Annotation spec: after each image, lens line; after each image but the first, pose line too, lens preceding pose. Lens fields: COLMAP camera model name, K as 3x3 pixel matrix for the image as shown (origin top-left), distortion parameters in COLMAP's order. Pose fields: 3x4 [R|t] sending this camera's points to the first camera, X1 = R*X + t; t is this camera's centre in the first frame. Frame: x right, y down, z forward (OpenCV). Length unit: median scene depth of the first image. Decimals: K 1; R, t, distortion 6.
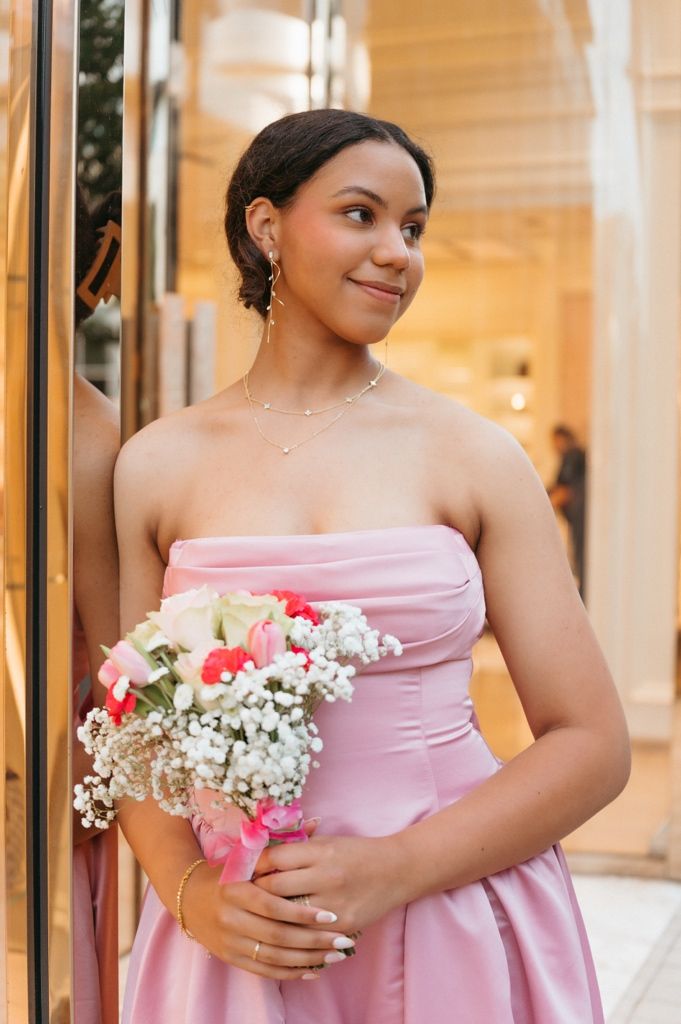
lens RADIAL K [[1282.1, 0, 340.5], [0, 1282.1, 512.0], [0, 0, 1]] dist [0.005301, 0.016339]
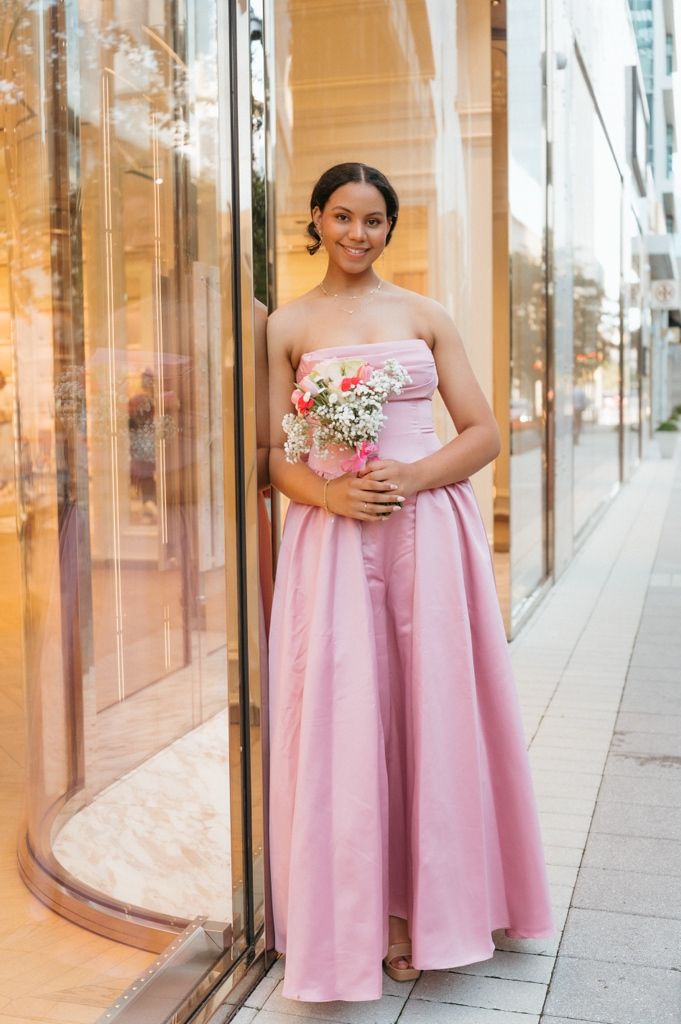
lens RADIAL K [[1227.9, 0, 359.5], [0, 1227.9, 509.8], [0, 0, 1]] dist [0.006540, -0.045954]
pose [[0.987667, -0.057691, 0.145552, -0.373241], [0.056751, 0.998332, 0.010606, 0.290998], [-0.145921, -0.002215, 0.989294, -1.213333]]
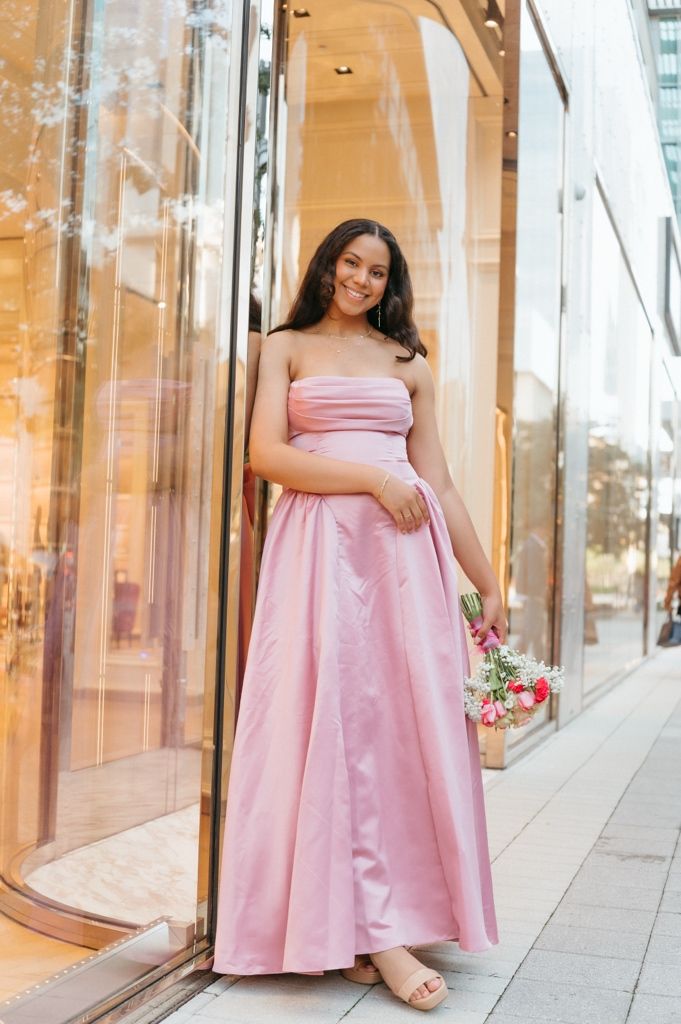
lens RADIAL K [[1377.7, 0, 340.5], [0, 1377.7, 512.0], [0, 0, 1]] dist [-0.011605, -0.046364]
pose [[0.991521, 0.001887, 0.129935, -0.385841], [0.015657, 0.990875, -0.133869, 0.611576], [-0.129002, 0.134768, 0.982444, -1.616174]]
